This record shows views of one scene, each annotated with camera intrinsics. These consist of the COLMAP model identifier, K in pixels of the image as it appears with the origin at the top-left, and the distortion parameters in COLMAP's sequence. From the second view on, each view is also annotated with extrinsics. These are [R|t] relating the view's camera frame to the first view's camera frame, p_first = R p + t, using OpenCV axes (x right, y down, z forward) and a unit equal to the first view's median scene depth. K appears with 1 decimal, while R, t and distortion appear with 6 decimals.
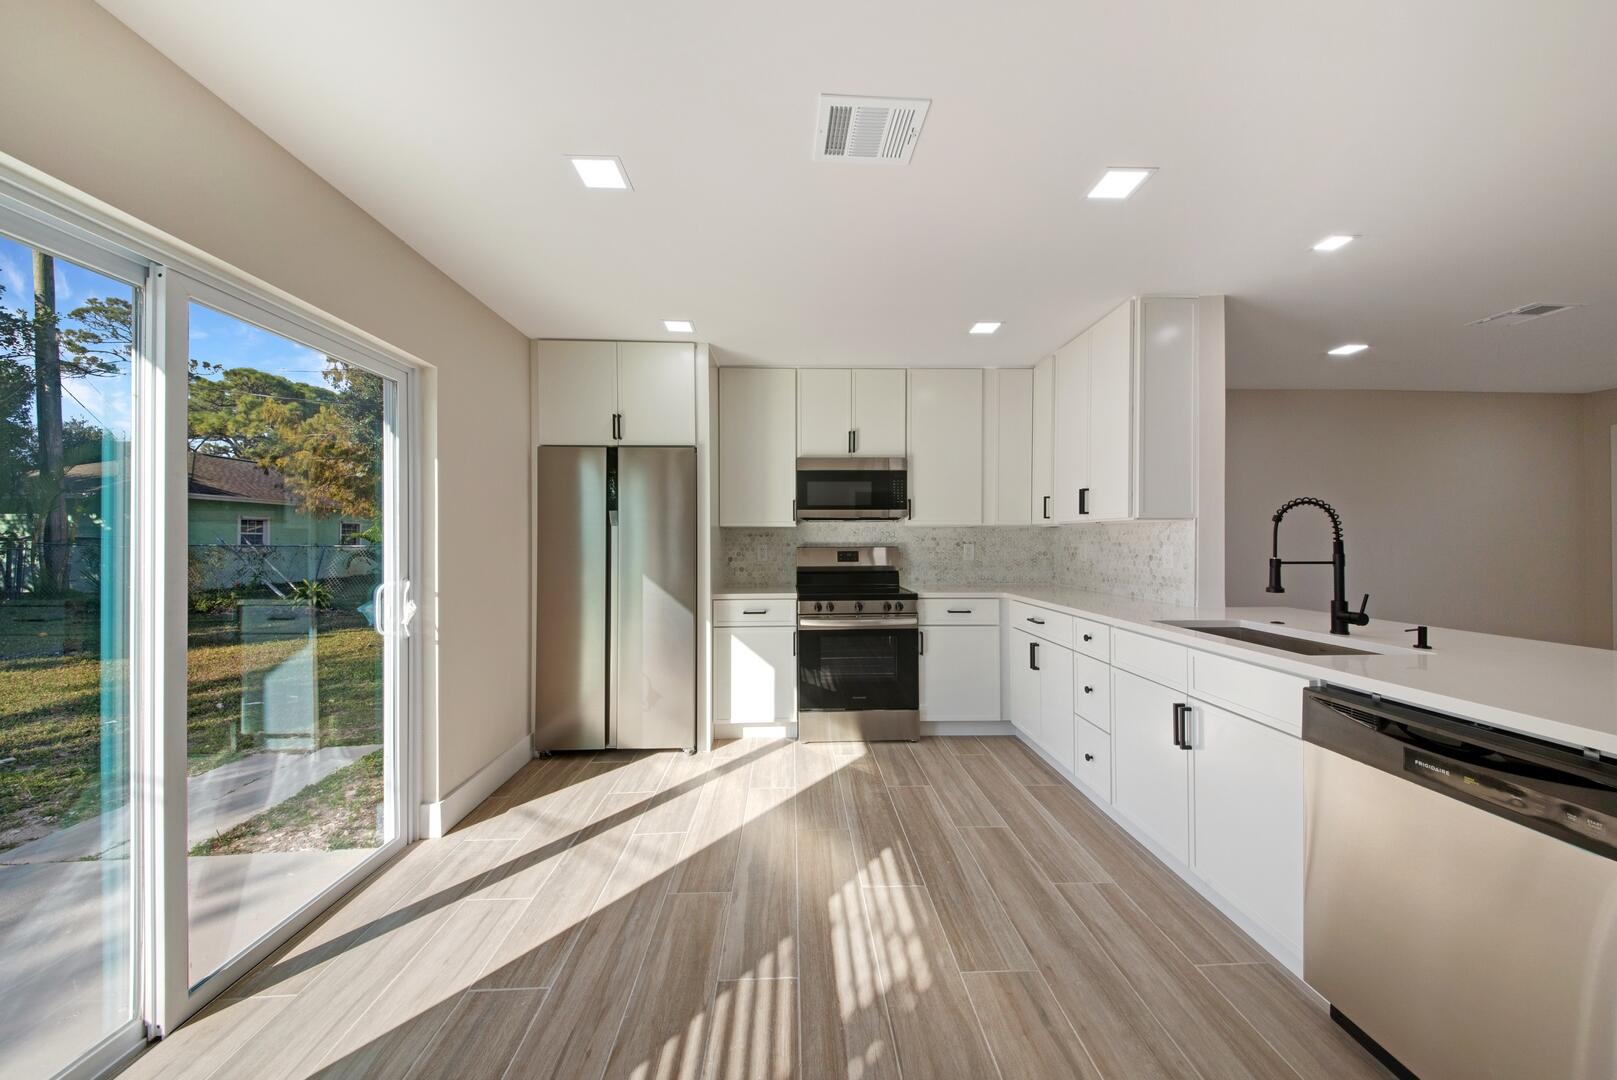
lens RADIAL K [[524.4, 0, 833.9], [0, 524.4, 538.7], [0, 0, 1]] dist [0.000674, -0.003332]
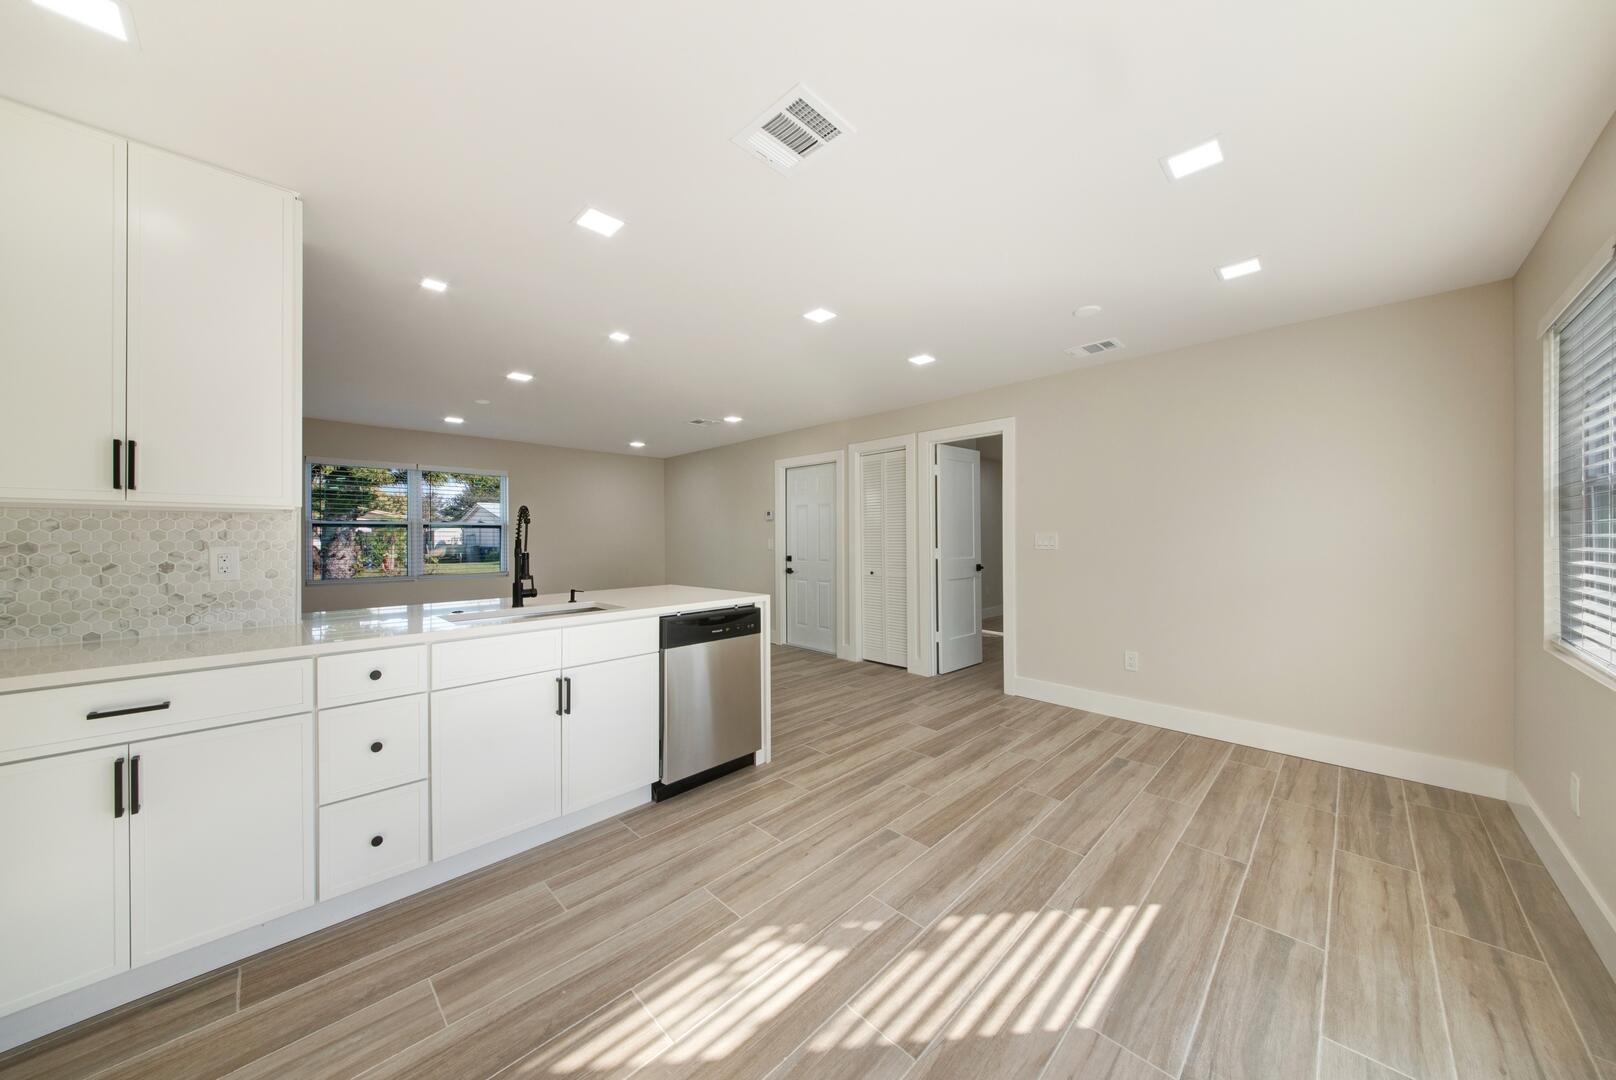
lens RADIAL K [[524.1, 0, 833.4], [0, 524.1, 538.7], [0, 0, 1]] dist [0.000674, -0.003332]
pose [[-0.660053, 0.005319, 0.751200, -0.389591], [0.005393, 0.999983, -0.002341, 0.007963], [-0.751200, 0.002506, -0.660070, 0.837120]]
